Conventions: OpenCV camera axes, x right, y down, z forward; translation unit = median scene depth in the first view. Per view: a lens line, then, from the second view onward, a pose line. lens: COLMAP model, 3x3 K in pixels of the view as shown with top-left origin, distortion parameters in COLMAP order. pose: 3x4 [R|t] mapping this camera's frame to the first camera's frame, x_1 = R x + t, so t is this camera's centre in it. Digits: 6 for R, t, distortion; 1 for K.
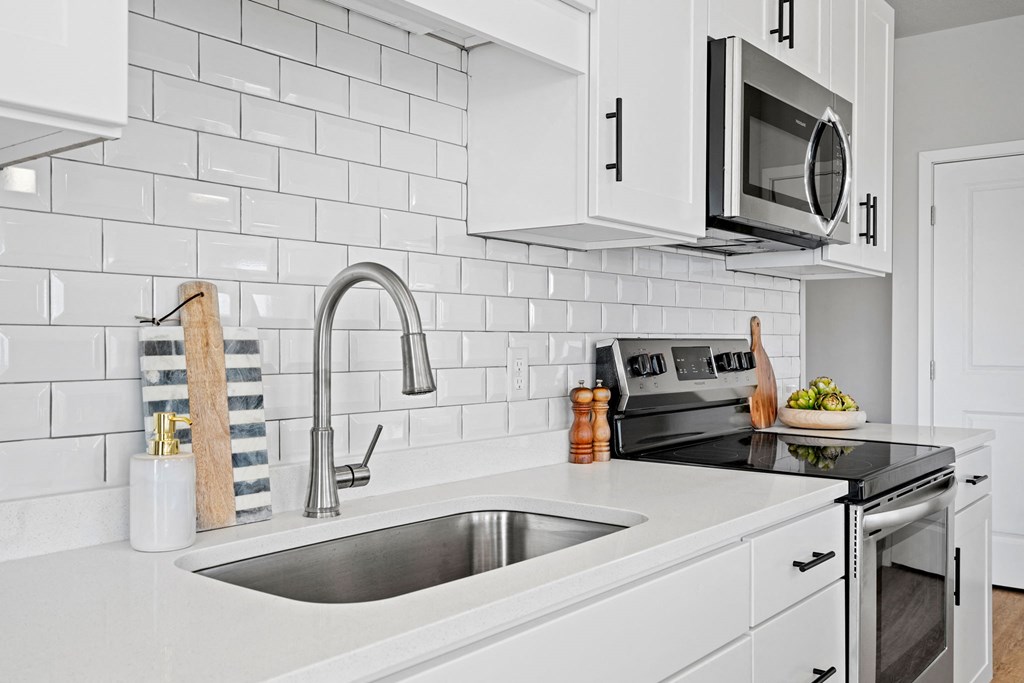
lens RADIAL K [[917.5, 0, 511.6], [0, 917.5, 339.5], [0, 0, 1]] dist [-0.003628, -0.000092]
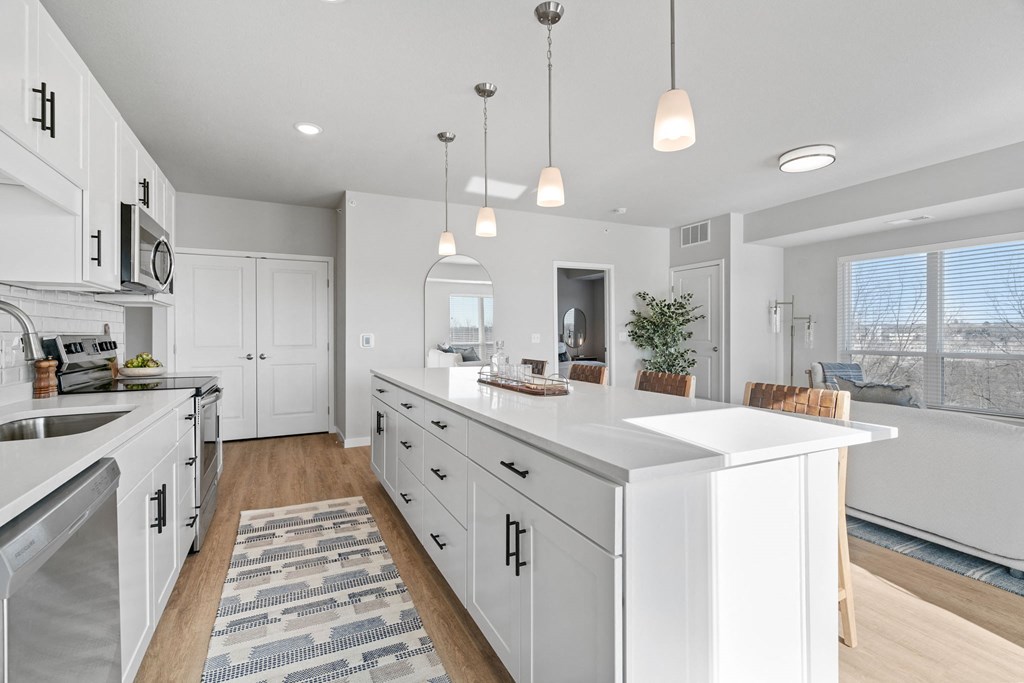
lens RADIAL K [[461.2, 0, 511.0], [0, 461.2, 340.7], [0, 0, 1]] dist [-0.000368, -0.000125]
pose [[0.411493, -0.020419, 0.911184, -0.403168], [0.008018, 0.999791, 0.018783, 0.000203], [-0.911378, -0.000423, 0.411571, -0.322385]]
